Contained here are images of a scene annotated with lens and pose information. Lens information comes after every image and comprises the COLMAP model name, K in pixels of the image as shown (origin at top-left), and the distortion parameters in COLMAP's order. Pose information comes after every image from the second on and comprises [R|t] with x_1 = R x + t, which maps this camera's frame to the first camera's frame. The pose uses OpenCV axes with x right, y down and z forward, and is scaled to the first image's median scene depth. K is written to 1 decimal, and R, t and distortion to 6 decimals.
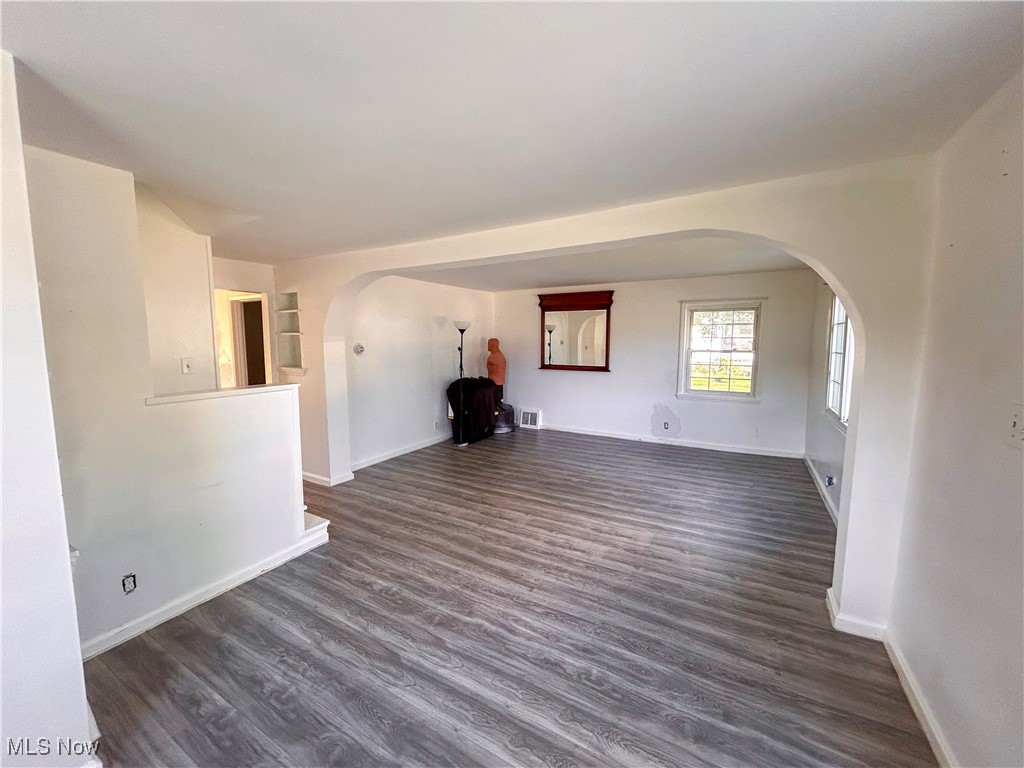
lens RADIAL K [[427.5, 0, 501.4], [0, 427.5, 379.1], [0, 0, 1]] dist [-0.001306, 0.001234]
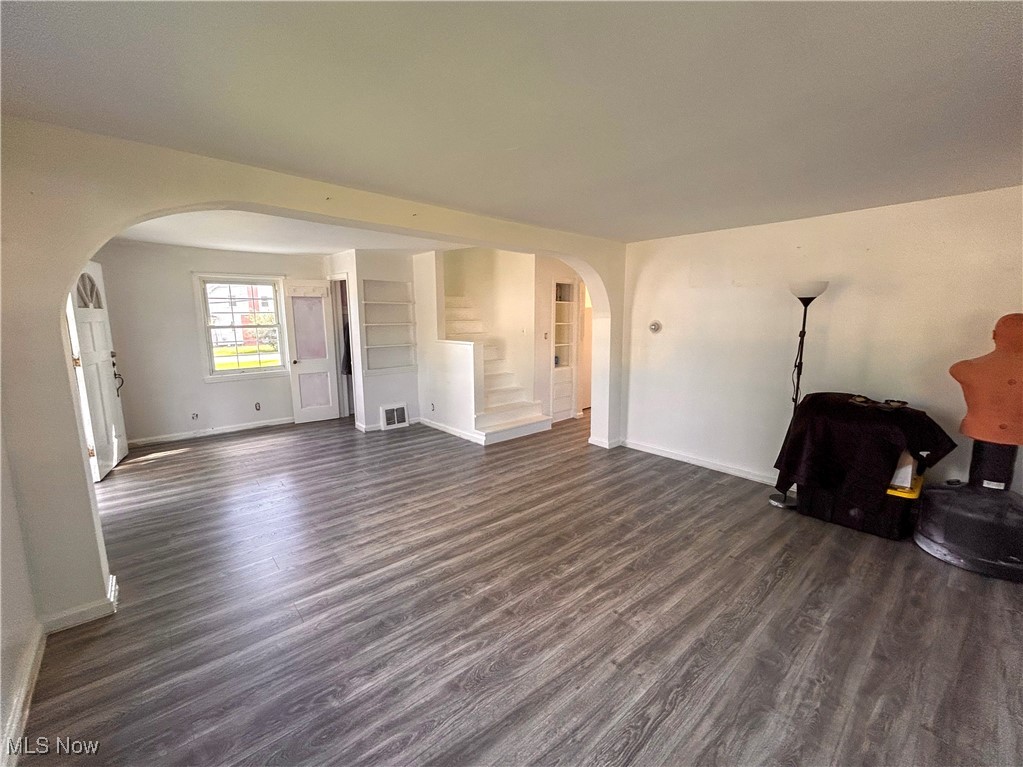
lens RADIAL K [[427.1, 0, 518.4], [0, 427.1, 368.4], [0, 0, 1]] dist [-0.001306, 0.001234]
pose [[-0.306469, 0.117869, -0.944555, 0.722727], [-0.091796, 0.984019, 0.152578, -0.105356], [0.947444, 0.133467, -0.290751, 1.117142]]
